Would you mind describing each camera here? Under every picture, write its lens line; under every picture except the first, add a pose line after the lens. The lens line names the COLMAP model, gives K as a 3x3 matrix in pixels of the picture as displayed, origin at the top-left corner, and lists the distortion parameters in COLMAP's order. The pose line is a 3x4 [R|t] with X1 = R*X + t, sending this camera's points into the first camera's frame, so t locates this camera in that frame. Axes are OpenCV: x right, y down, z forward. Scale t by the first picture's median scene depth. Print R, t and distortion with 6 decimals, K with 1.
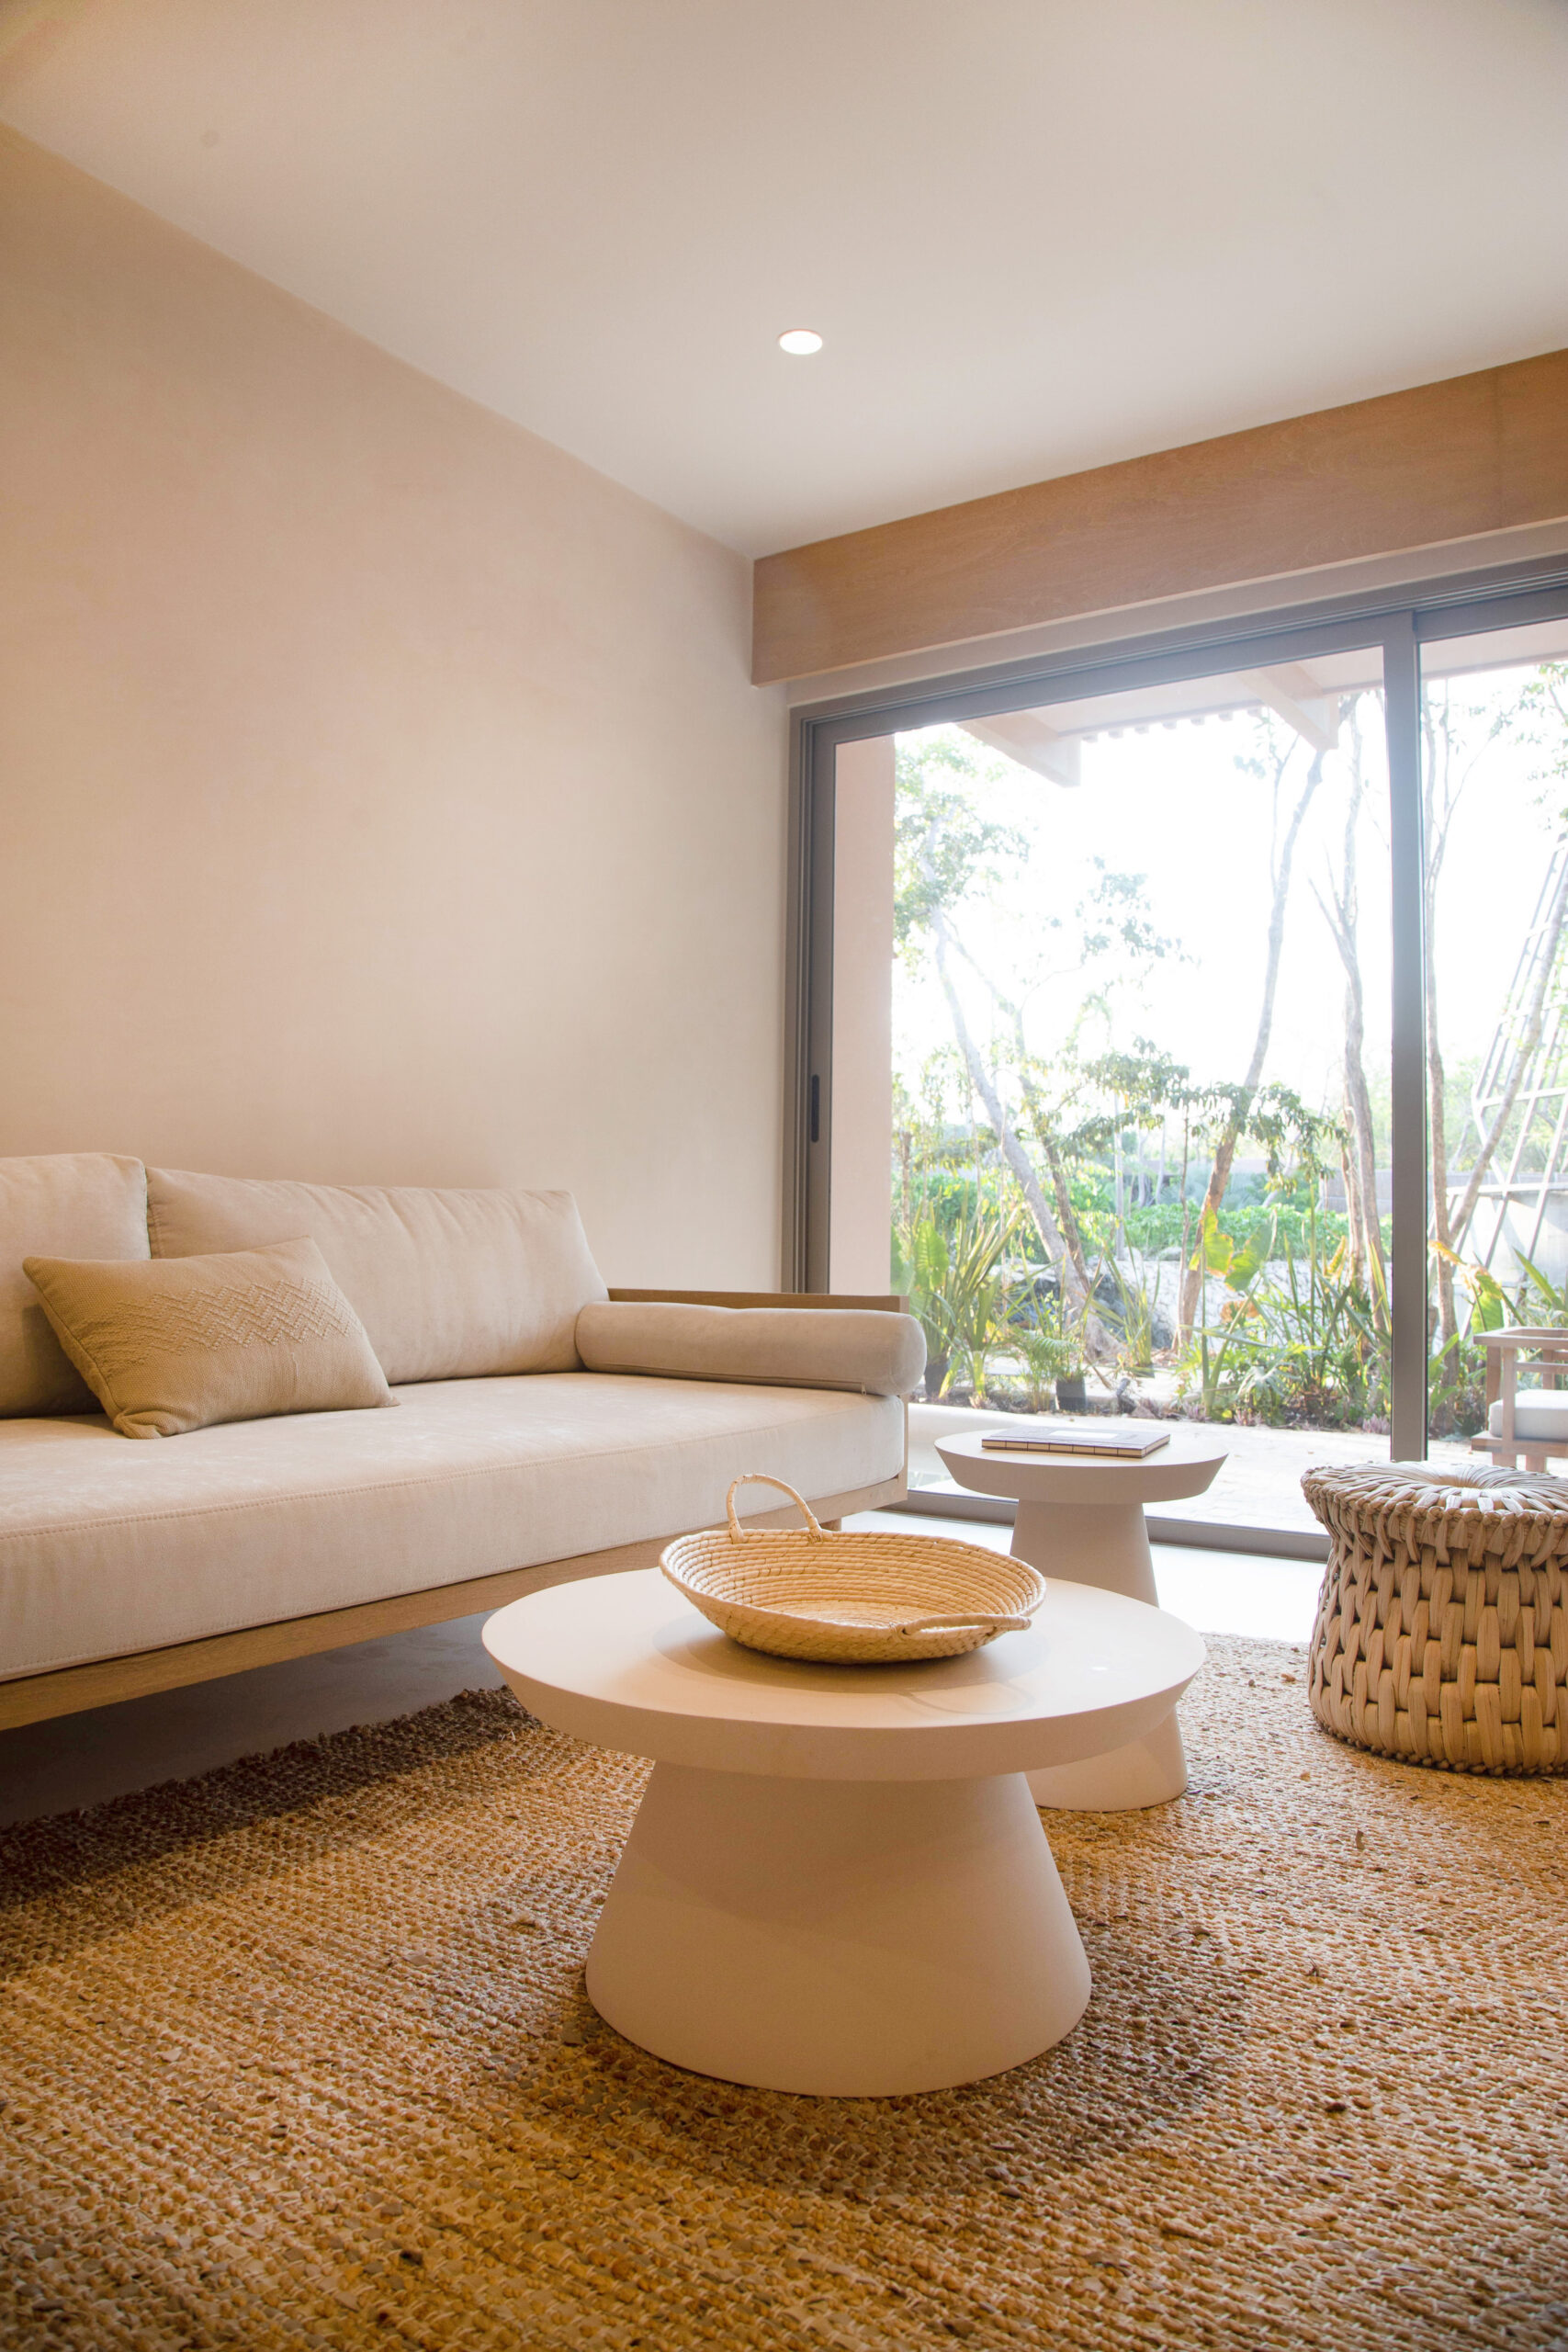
lens RADIAL K [[1670.4, 0, 787.3], [0, 1670.4, 1166.0], [0, 0, 1]] dist [-0.012091, -0.003115]
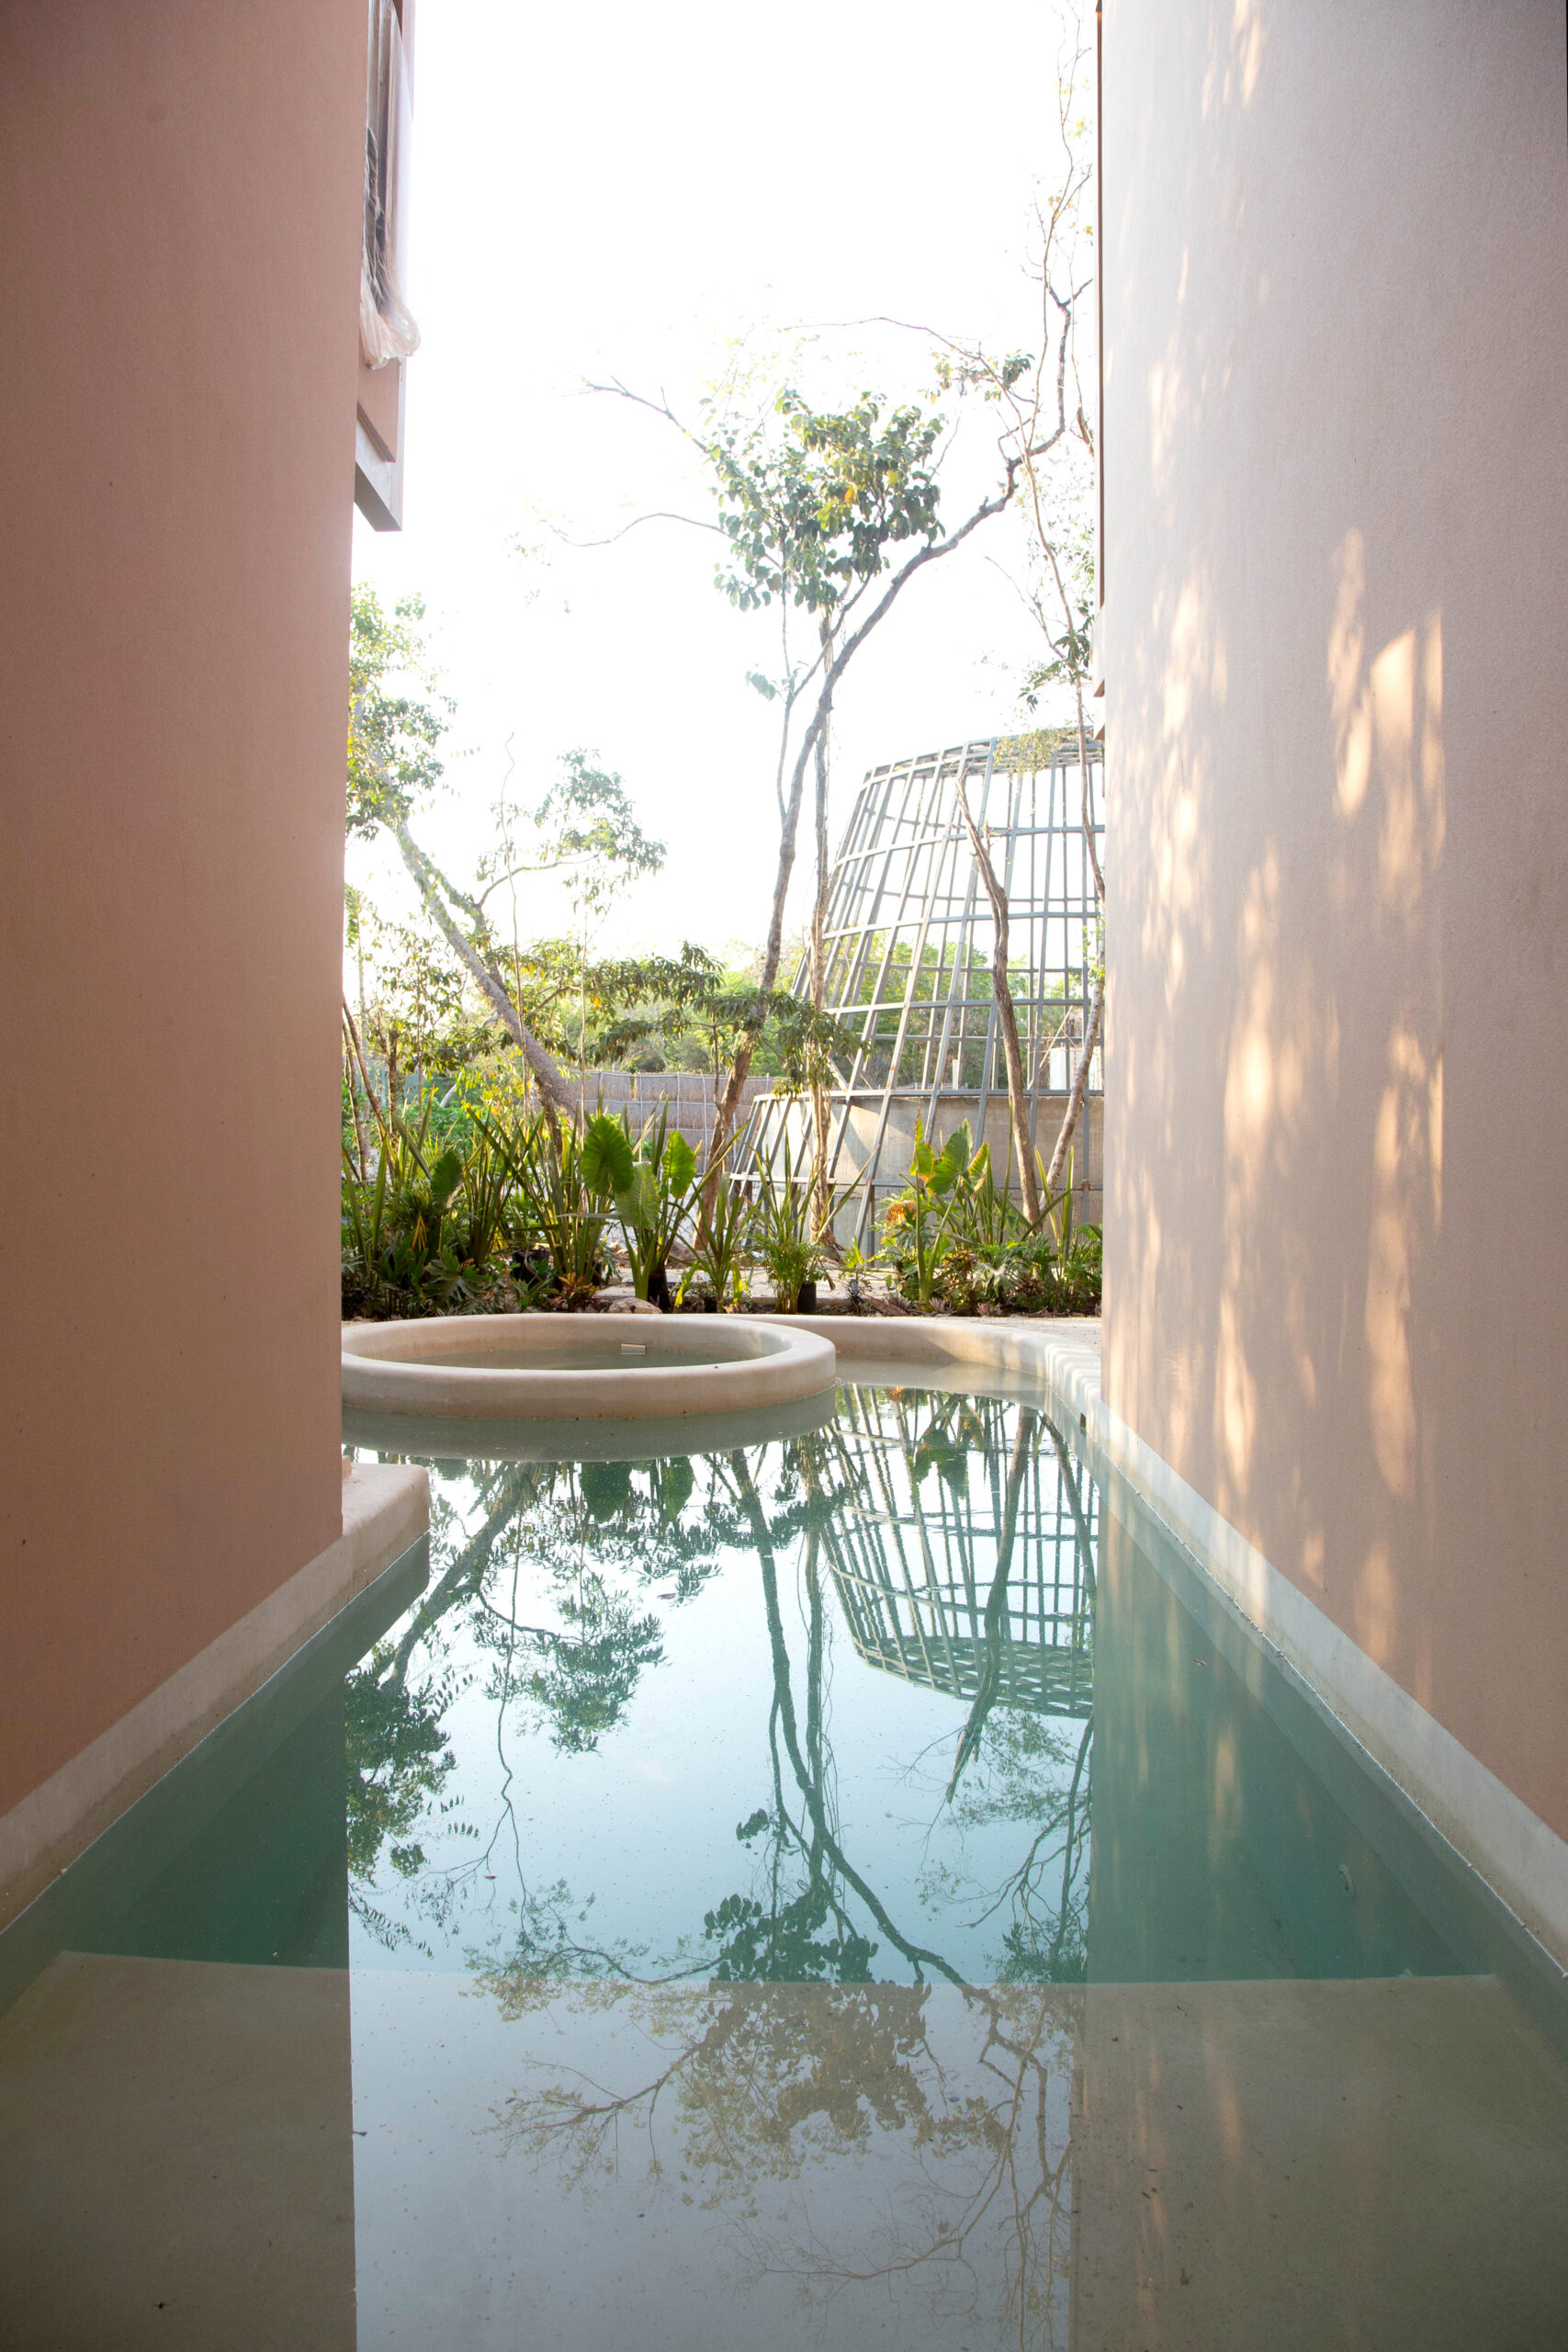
lens RADIAL K [[1670.4, 0, 785.2], [0, 1670.4, 1178.5], [0, 0, 1]] dist [-0.012091, -0.003115]
pose [[0.847732, -0.018578, 0.530100, -0.234194], [-0.018214, 0.997777, 0.064097, -0.001089], [-0.530113, -0.063992, 0.845509, 0.088595]]
